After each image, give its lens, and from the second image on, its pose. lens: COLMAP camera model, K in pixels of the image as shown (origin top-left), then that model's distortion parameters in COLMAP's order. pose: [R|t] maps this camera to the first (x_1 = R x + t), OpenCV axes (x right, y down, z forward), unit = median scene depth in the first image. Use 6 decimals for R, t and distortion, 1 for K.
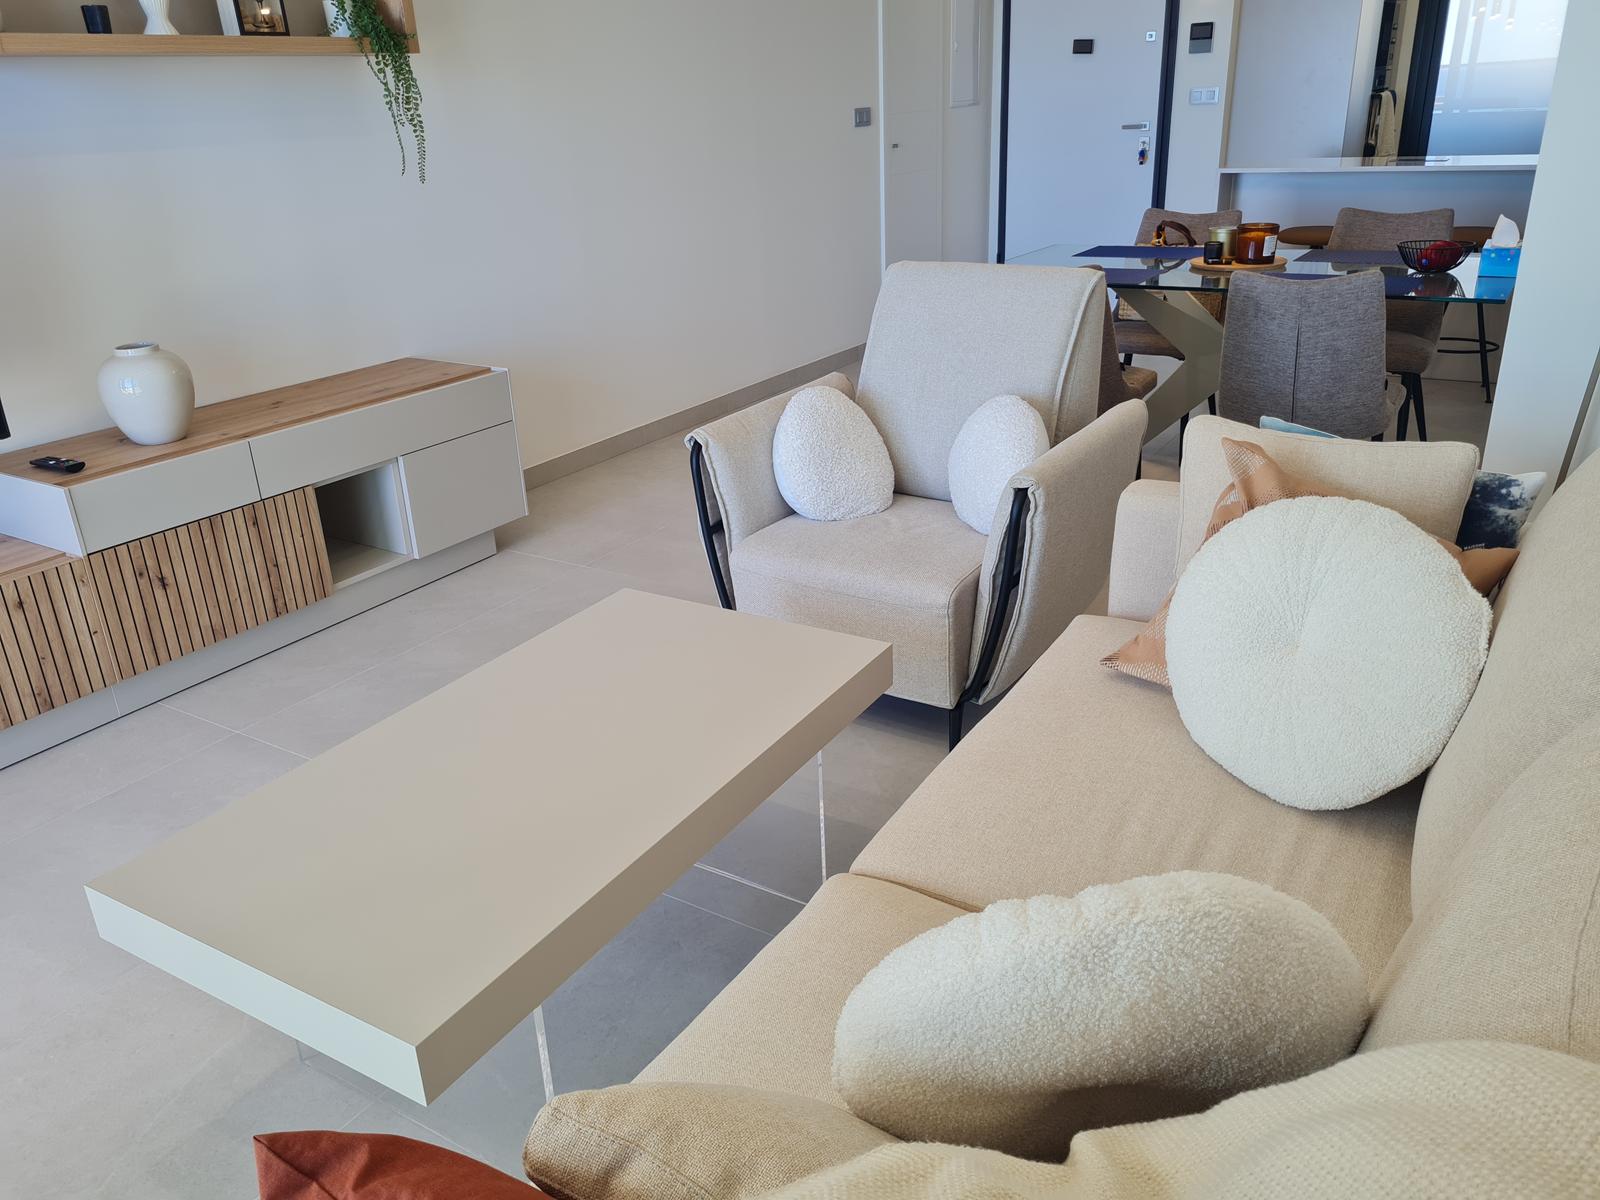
lens RADIAL K [[1204.8, 0, 800.5], [0, 1204.8, 598.5], [0, 0, 1]] dist [0.001916, -0.004603]
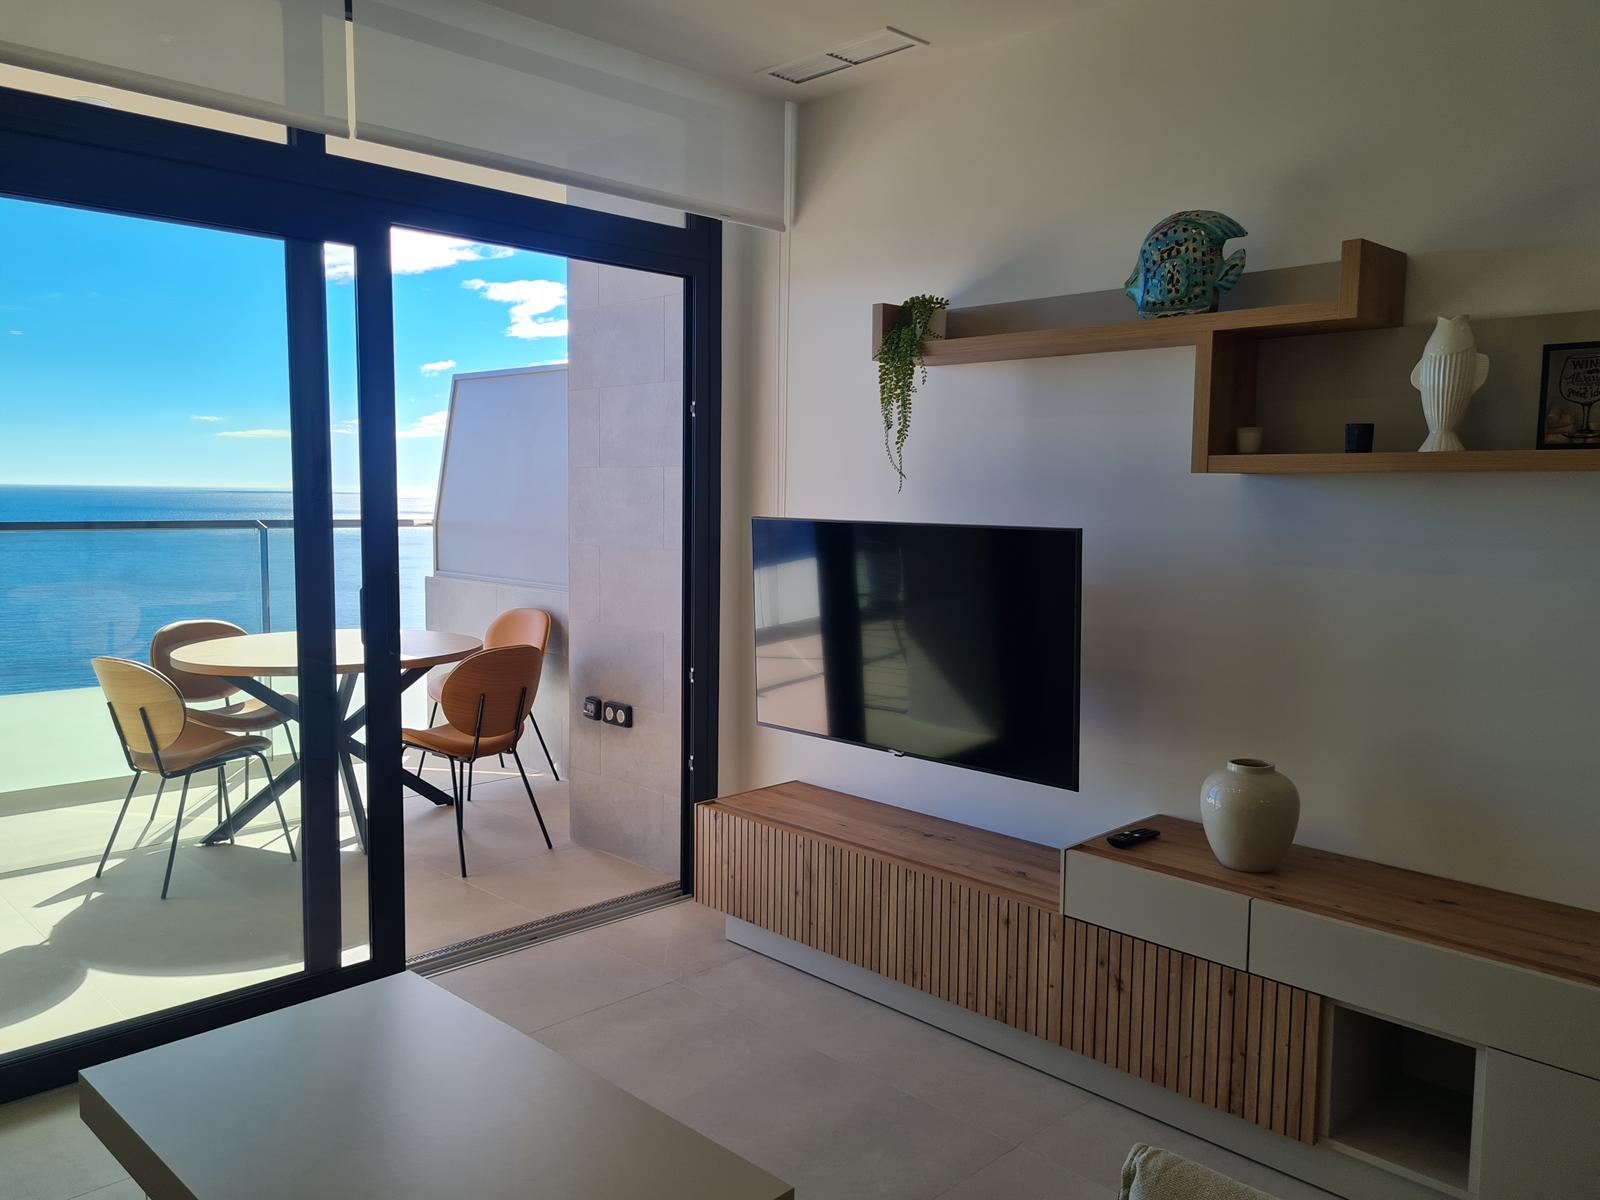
lens RADIAL K [[1204.8, 0, 799.6], [0, 1204.8, 599.8], [0, 0, 1]] dist [0.001916, -0.004603]
pose [[-0.249082, 0.105998, -0.962664, 0.400002], [-0.383118, 0.902127, 0.198462, -0.363004], [0.889482, 0.418247, -0.184094, 0.785653]]
